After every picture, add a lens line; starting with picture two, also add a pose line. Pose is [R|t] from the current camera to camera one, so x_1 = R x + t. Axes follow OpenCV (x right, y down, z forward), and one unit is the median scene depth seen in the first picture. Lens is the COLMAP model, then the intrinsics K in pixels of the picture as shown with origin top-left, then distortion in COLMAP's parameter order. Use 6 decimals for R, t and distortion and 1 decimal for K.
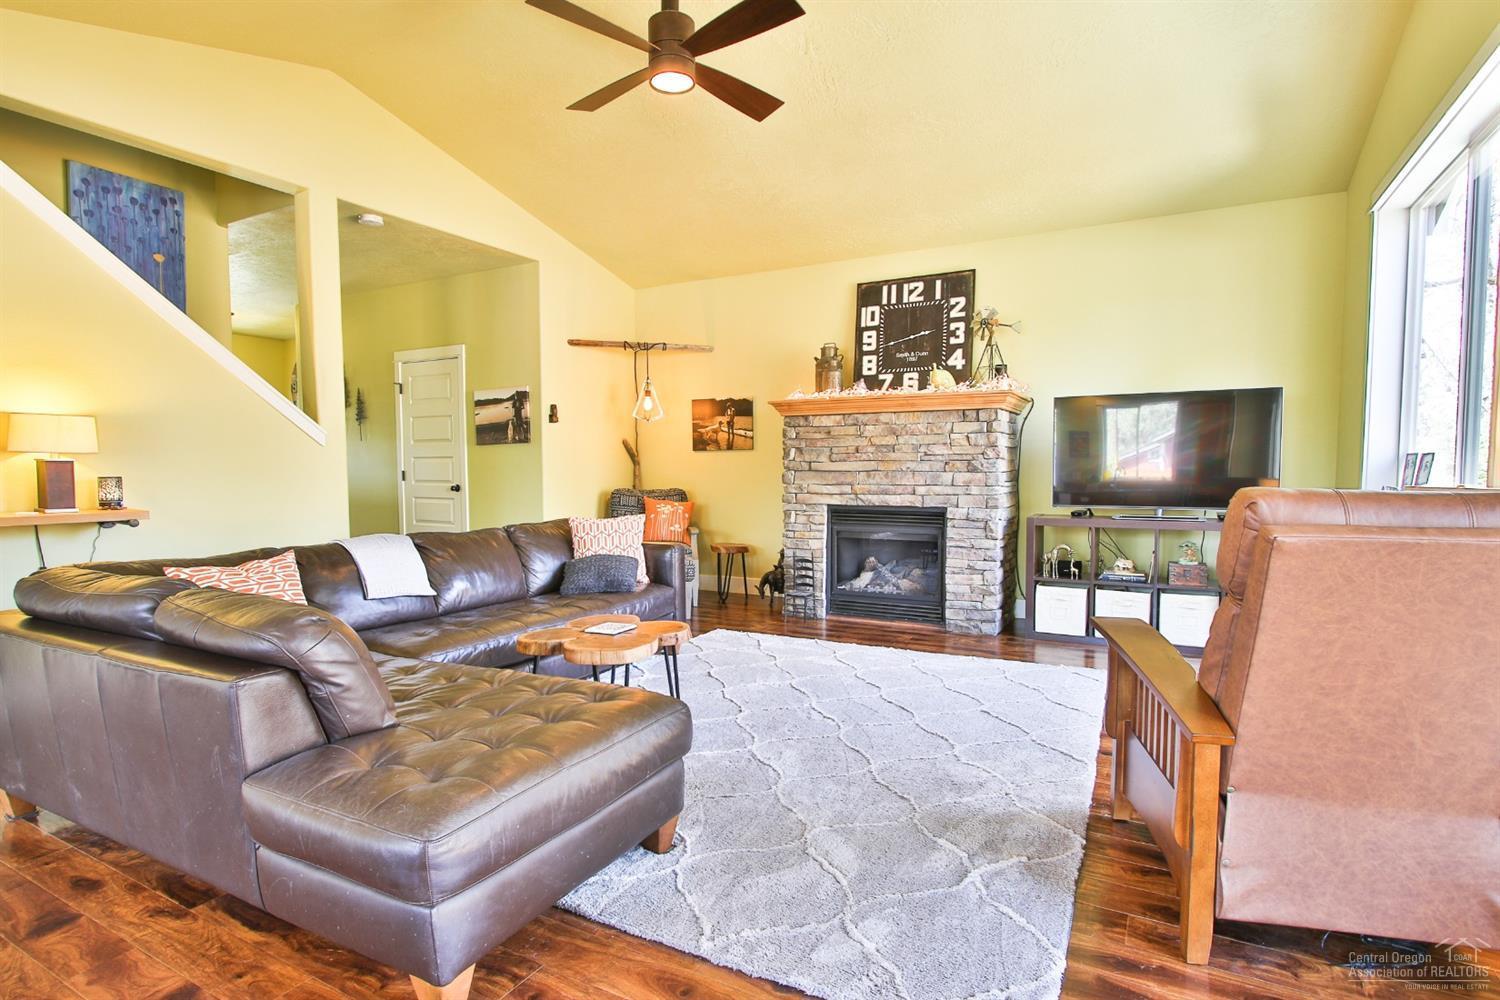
lens RADIAL K [[775.6, 0, 741.8], [0, 775.6, 509.8], [0, 0, 1]] dist [-0.012000, -0.001276]
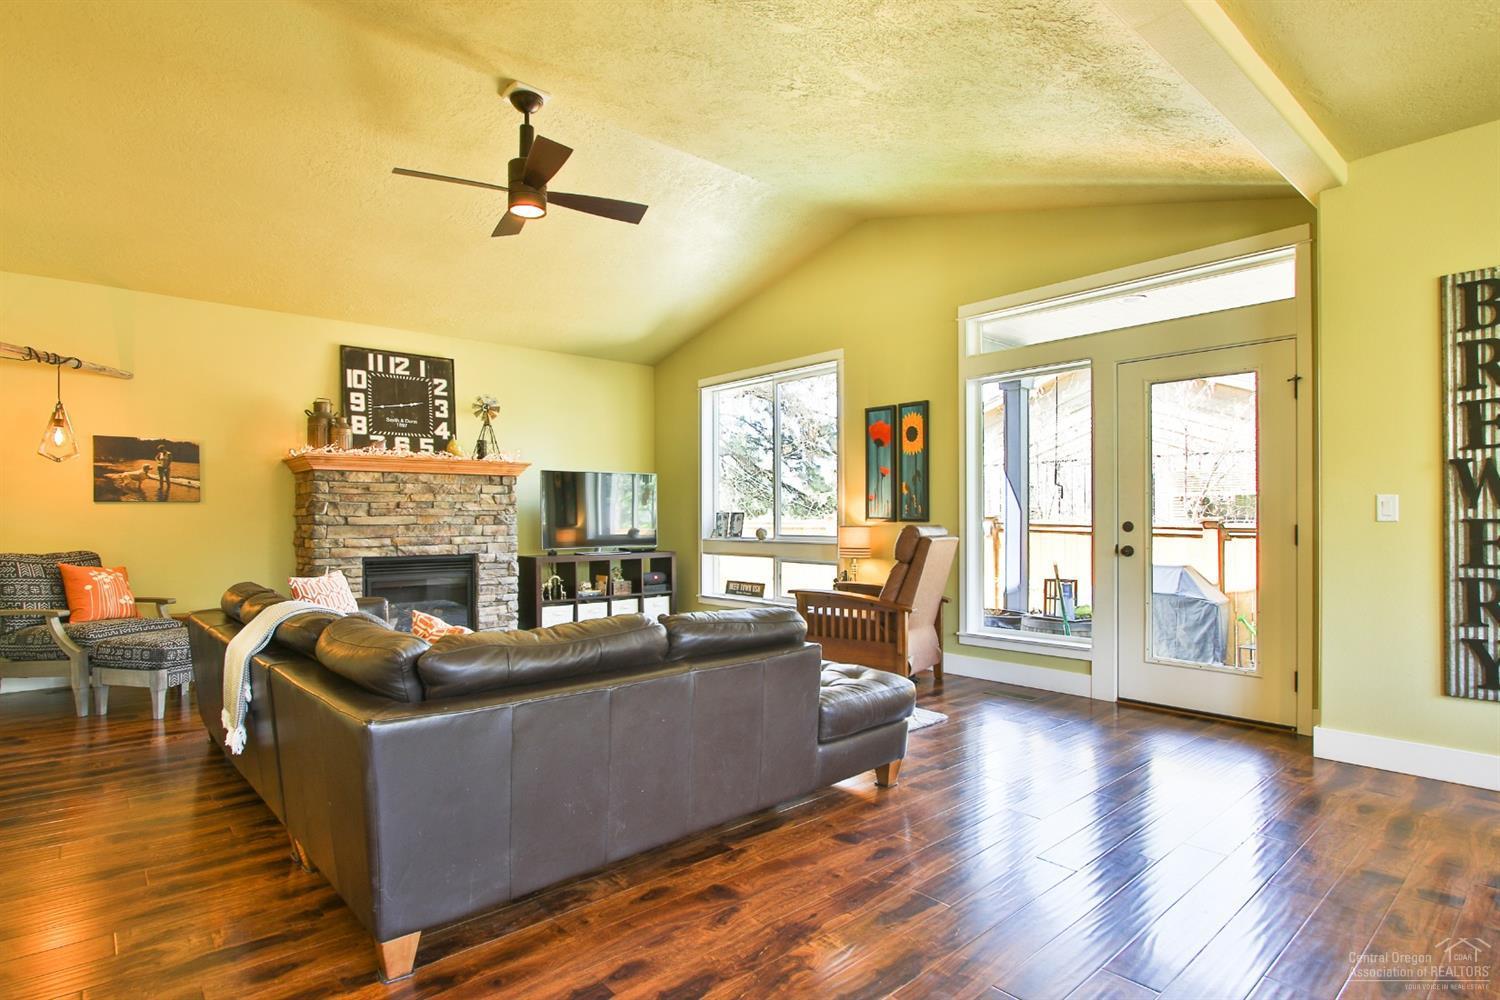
lens RADIAL K [[775.6, 0, 741.8], [0, 775.6, 509.8], [0, 0, 1]] dist [-0.012000, -0.001276]
pose [[0.345773, 0.009269, 0.938272, -0.681765], [0.056157, 0.997954, -0.030554, -0.010379], [-0.936636, 0.063255, 0.344545, 0.165692]]
